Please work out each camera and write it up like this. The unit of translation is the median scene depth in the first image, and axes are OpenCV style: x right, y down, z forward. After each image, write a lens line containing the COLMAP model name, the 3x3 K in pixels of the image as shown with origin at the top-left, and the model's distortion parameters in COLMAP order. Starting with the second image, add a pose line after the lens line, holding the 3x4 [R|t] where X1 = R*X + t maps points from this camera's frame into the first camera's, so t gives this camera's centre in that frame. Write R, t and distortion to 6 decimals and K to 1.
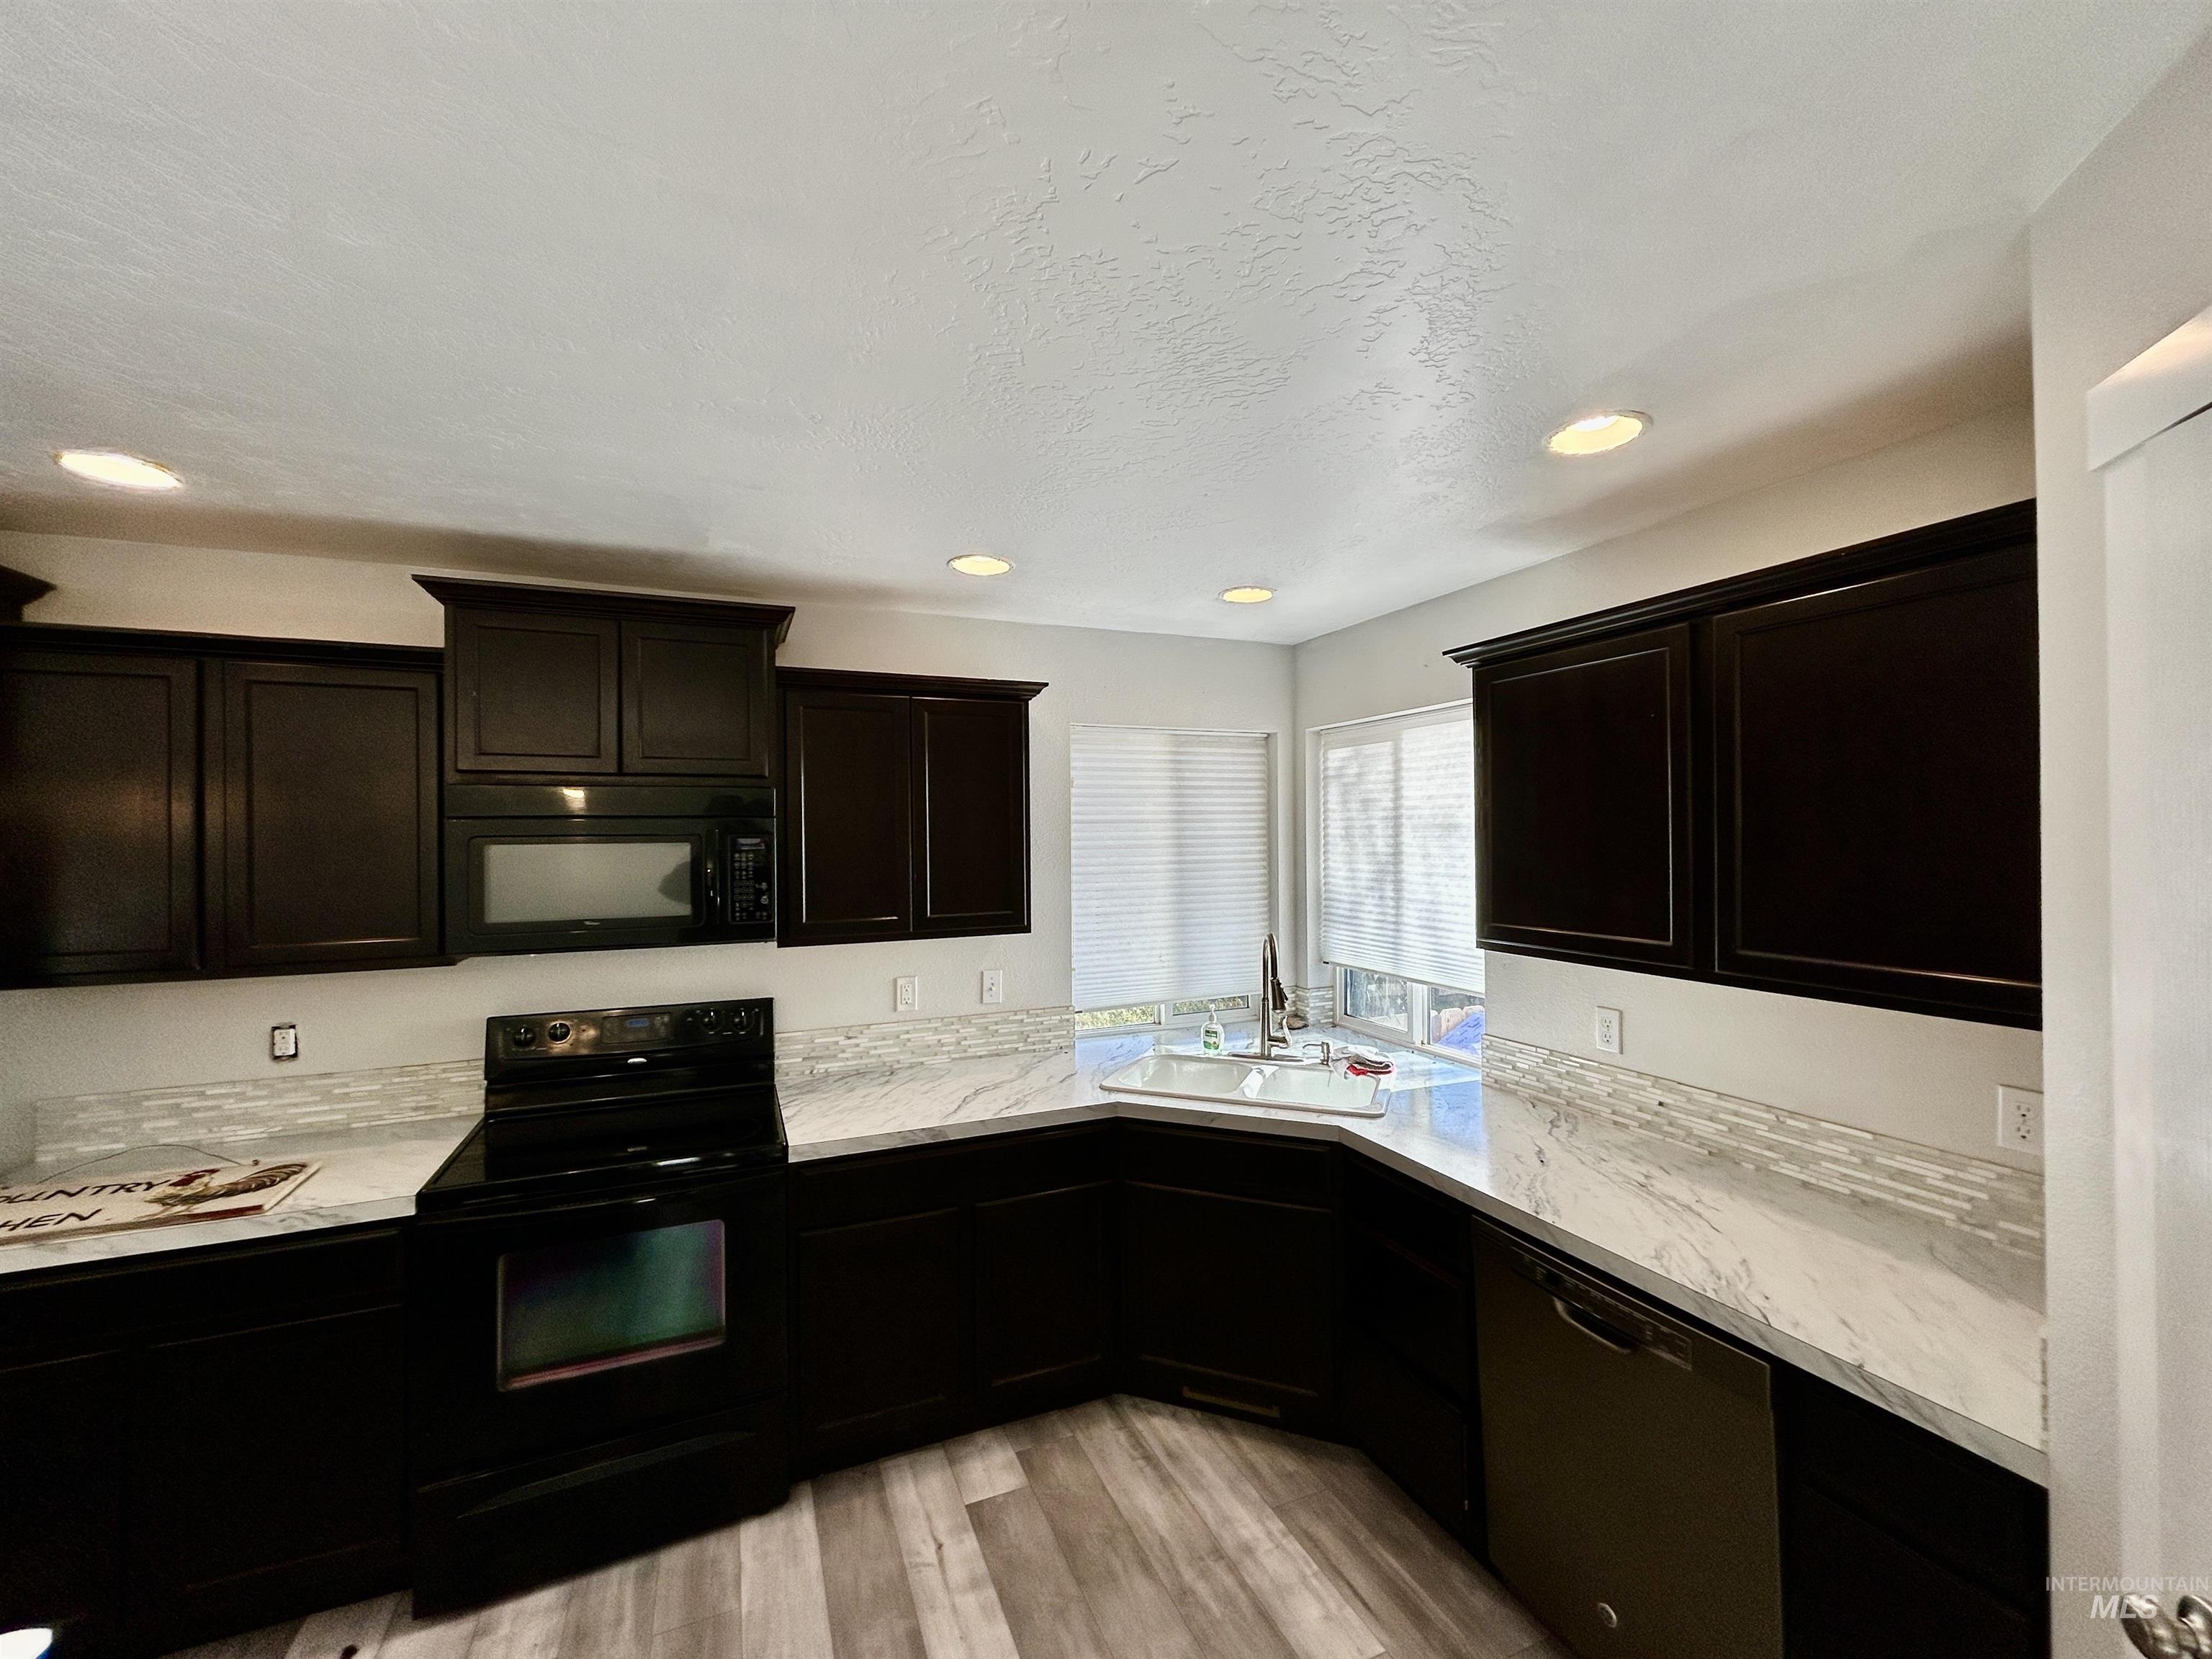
lens RADIAL K [[884.0, 0, 1106.0], [0, 884.0, 829.5], [0, 0, 1]] dist [-0.000526, -0.000244]
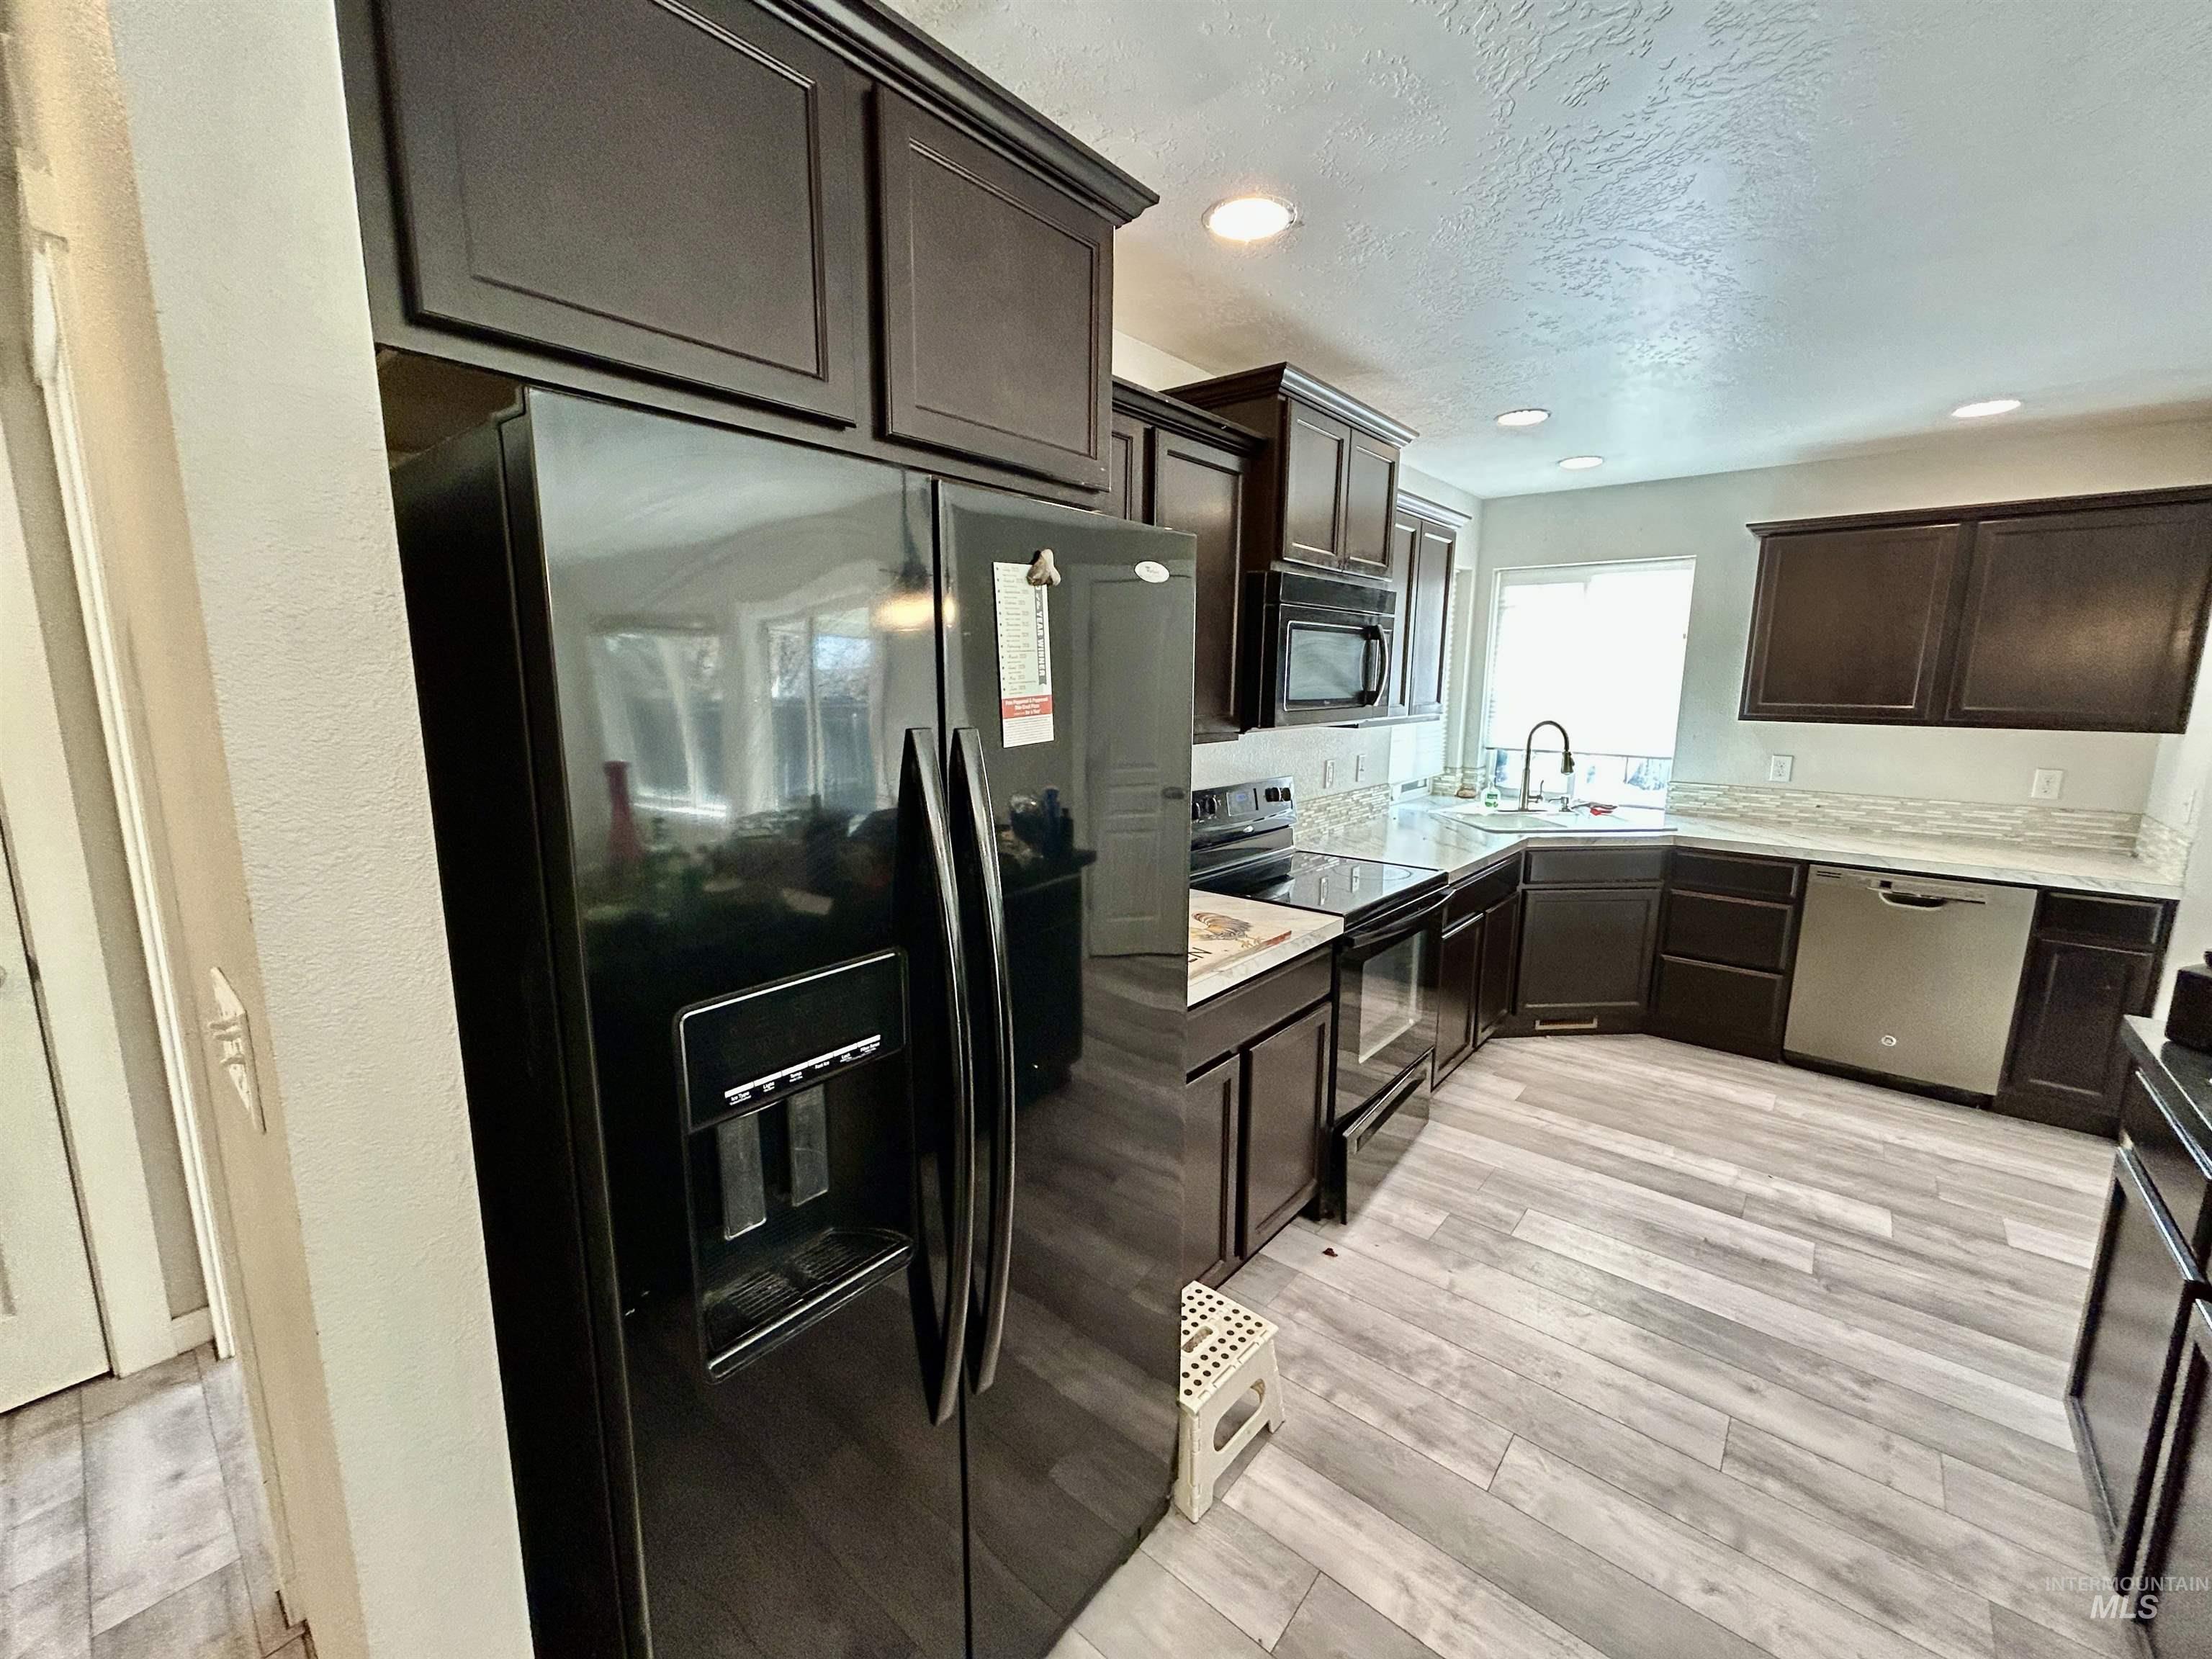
lens RADIAL K [[884.0, 0, 1106.0], [0, 884.0, 829.5], [0, 0, 1]] dist [-0.000526, -0.000244]
pose [[0.900158, -0.064075, 0.430824, -1.466051], [-0.013772, 0.984439, 0.175187, 0.074223], [-0.435345, -0.163629, 0.885268, 0.066181]]
